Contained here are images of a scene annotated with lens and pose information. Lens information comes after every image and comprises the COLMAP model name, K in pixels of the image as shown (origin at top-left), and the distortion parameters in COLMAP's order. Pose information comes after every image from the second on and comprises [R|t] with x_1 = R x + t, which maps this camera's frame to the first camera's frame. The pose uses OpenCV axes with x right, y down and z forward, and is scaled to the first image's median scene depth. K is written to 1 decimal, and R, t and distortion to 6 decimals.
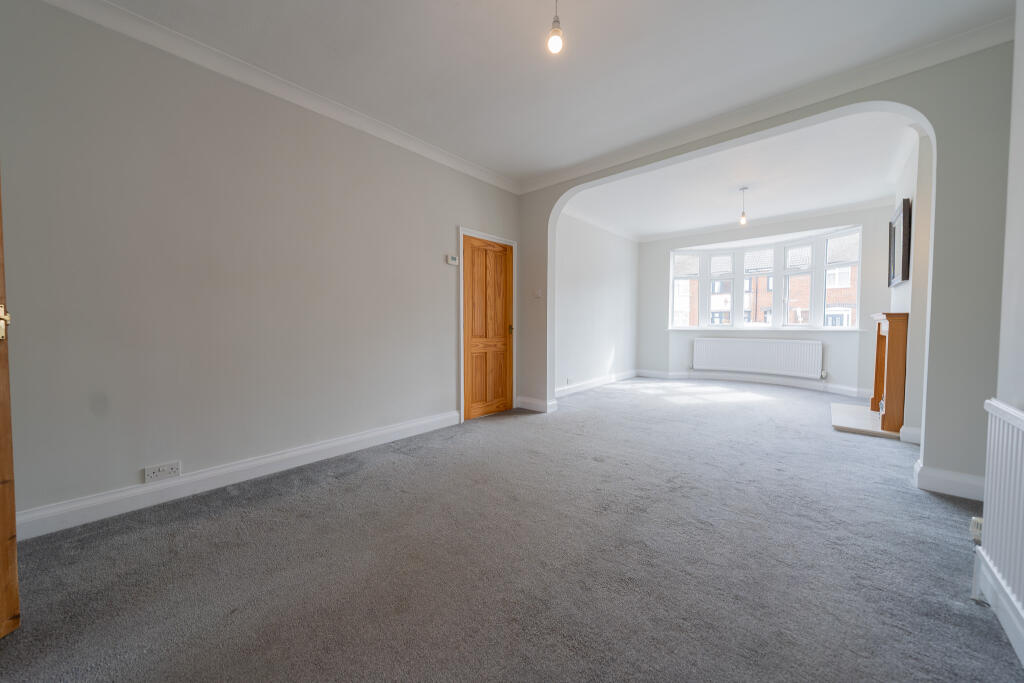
lens RADIAL K [[363.0, 0, 509.8], [0, 363.0, 336.6], [0, 0, 1]] dist [0.001548, -0.000184]
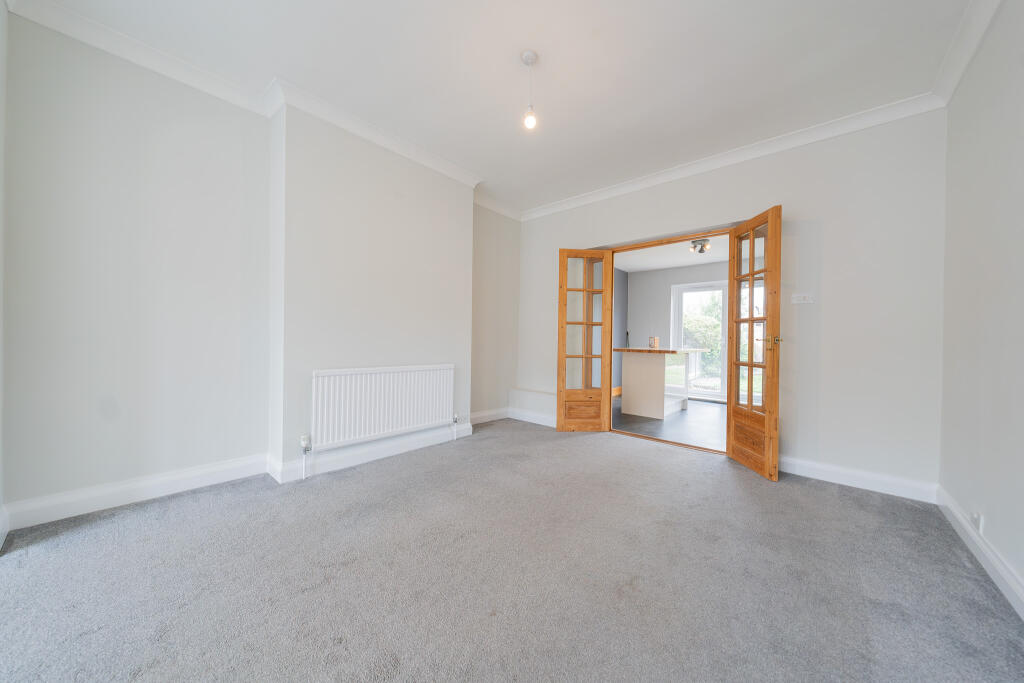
lens RADIAL K [[353.5, 0, 516.4], [0, 353.5, 339.8], [0, 0, 1]] dist [0.000568, -0.000171]
pose [[-0.999768, -0.018486, -0.011034, 0.072985], [-0.018863, 0.999209, 0.035018, -0.028955], [0.010378, 0.035218, -0.999326, 0.943865]]
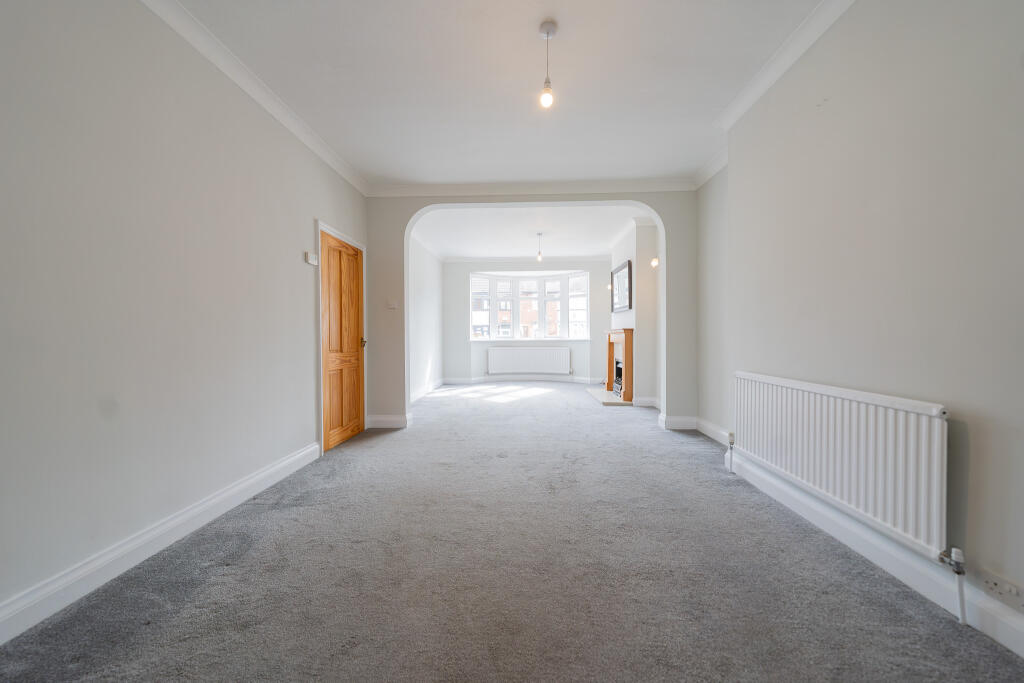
lens RADIAL K [[353.5, 0, 516.4], [0, 353.5, 339.8], [0, 0, 1]] dist [0.000568, -0.000171]
pose [[0.765538, -0.009924, 0.643314, -0.288696], [0.026635, 0.999513, -0.016276, -0.001565], [-0.642839, 0.029595, 0.765430, 0.083544]]
